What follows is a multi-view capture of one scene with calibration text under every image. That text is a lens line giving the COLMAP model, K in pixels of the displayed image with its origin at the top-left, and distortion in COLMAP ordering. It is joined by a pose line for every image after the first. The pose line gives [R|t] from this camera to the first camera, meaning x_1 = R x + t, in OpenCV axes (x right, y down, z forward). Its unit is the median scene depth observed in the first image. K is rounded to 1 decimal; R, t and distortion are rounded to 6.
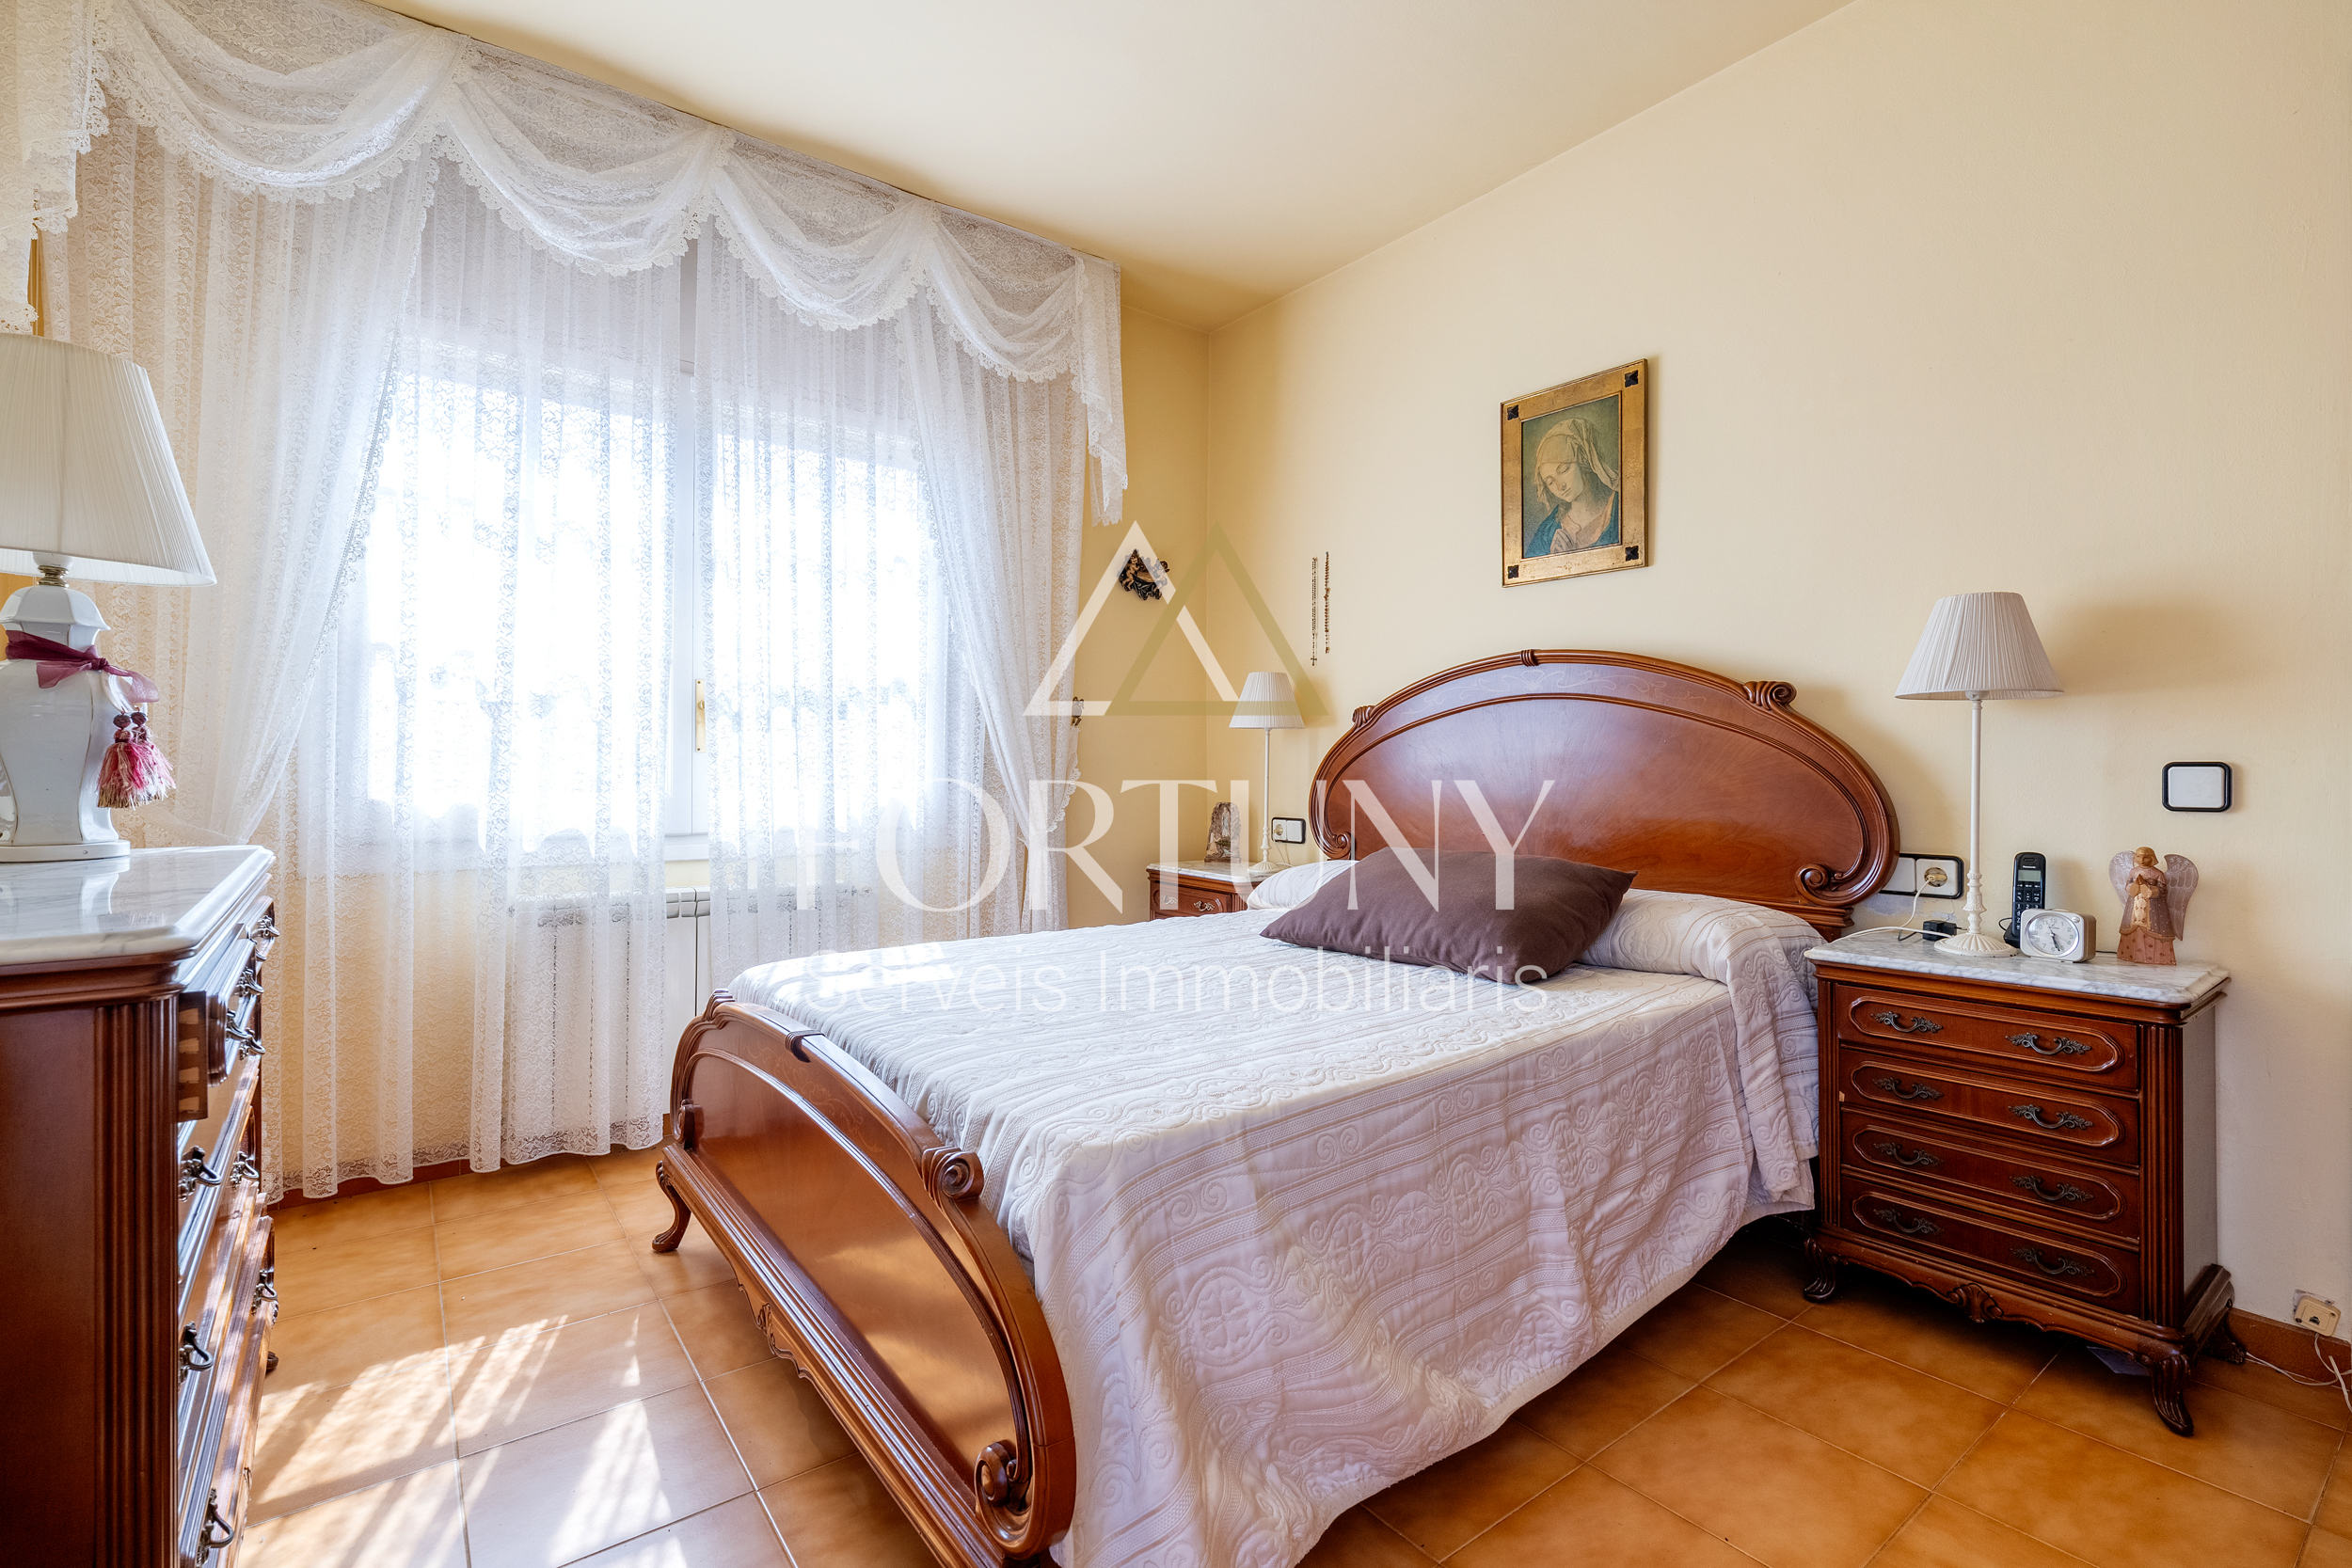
lens RADIAL K [[1075.5, 0, 1170.1], [0, 1075.5, 774.4], [0, 0, 1]] dist [-0.002743, -0.000429]
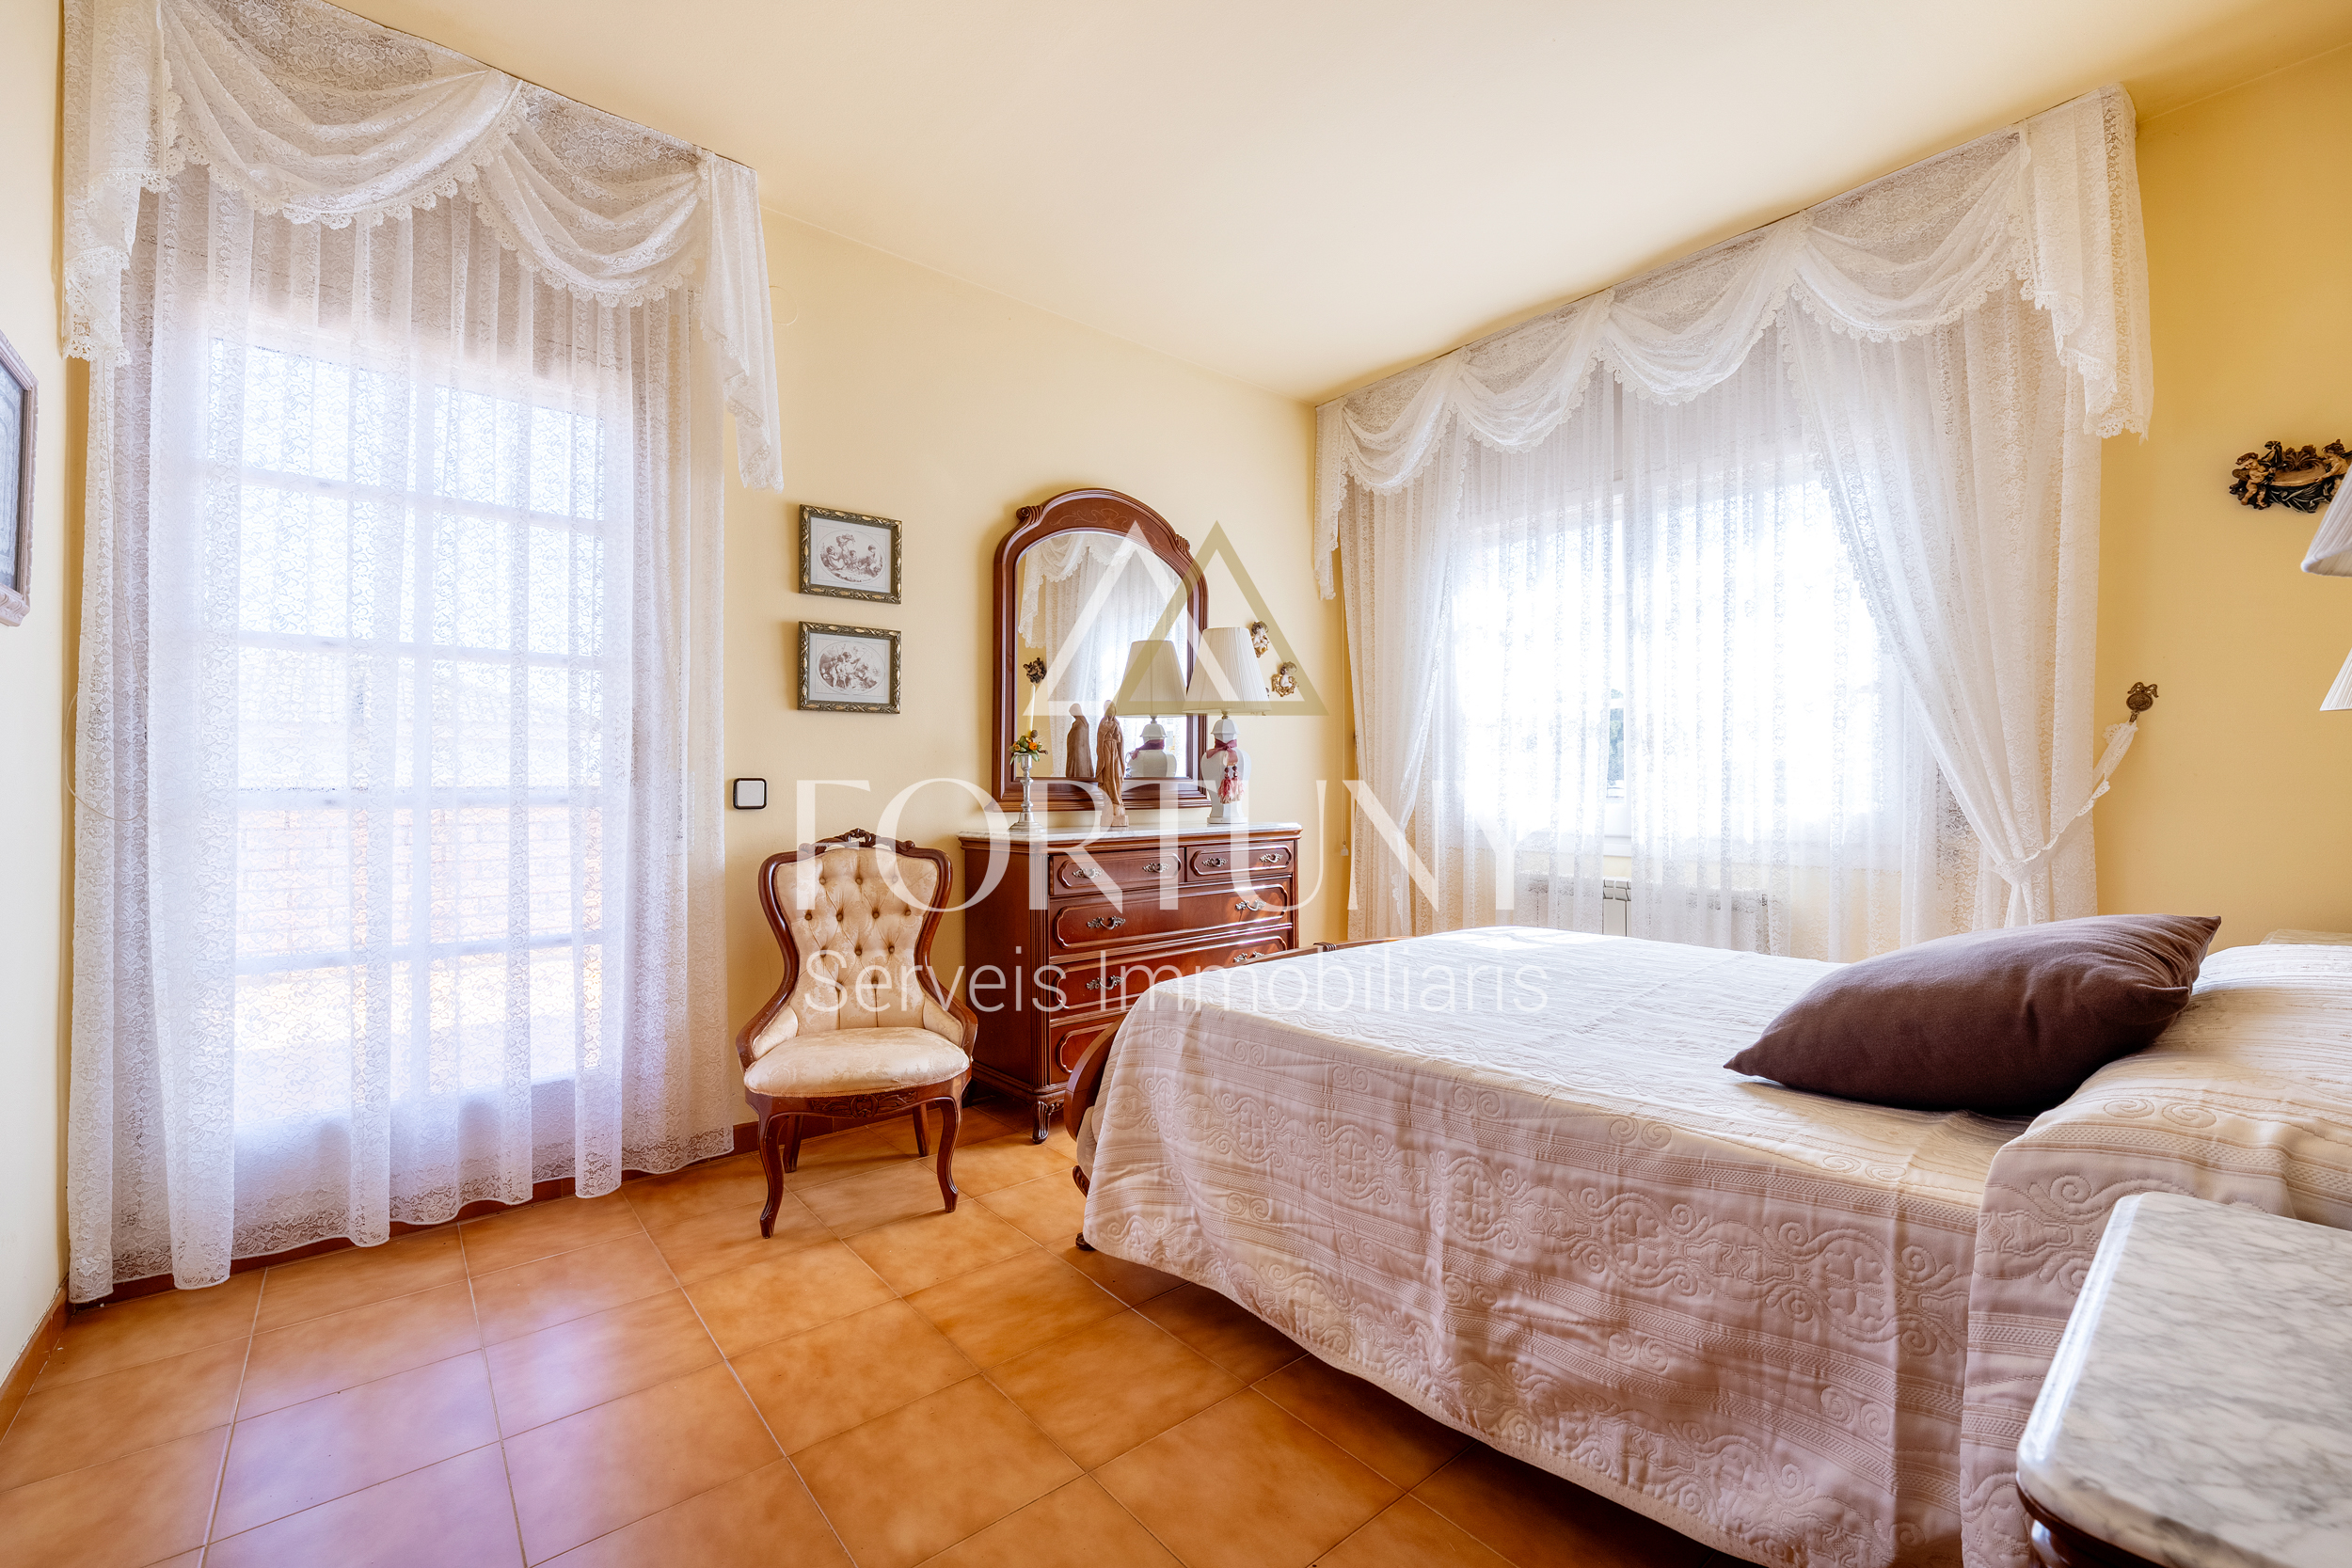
lens RADIAL K [[978.9, 0, 1175.4], [0, 978.9, 782.4], [0, 0, 1]] dist [-0.001559, -0.000087]
pose [[0.033786, -0.005777, -0.999412, 0.759997], [0.004966, 0.999972, -0.005612, -0.004712], [0.999417, -0.004774, 0.033814, 0.450131]]
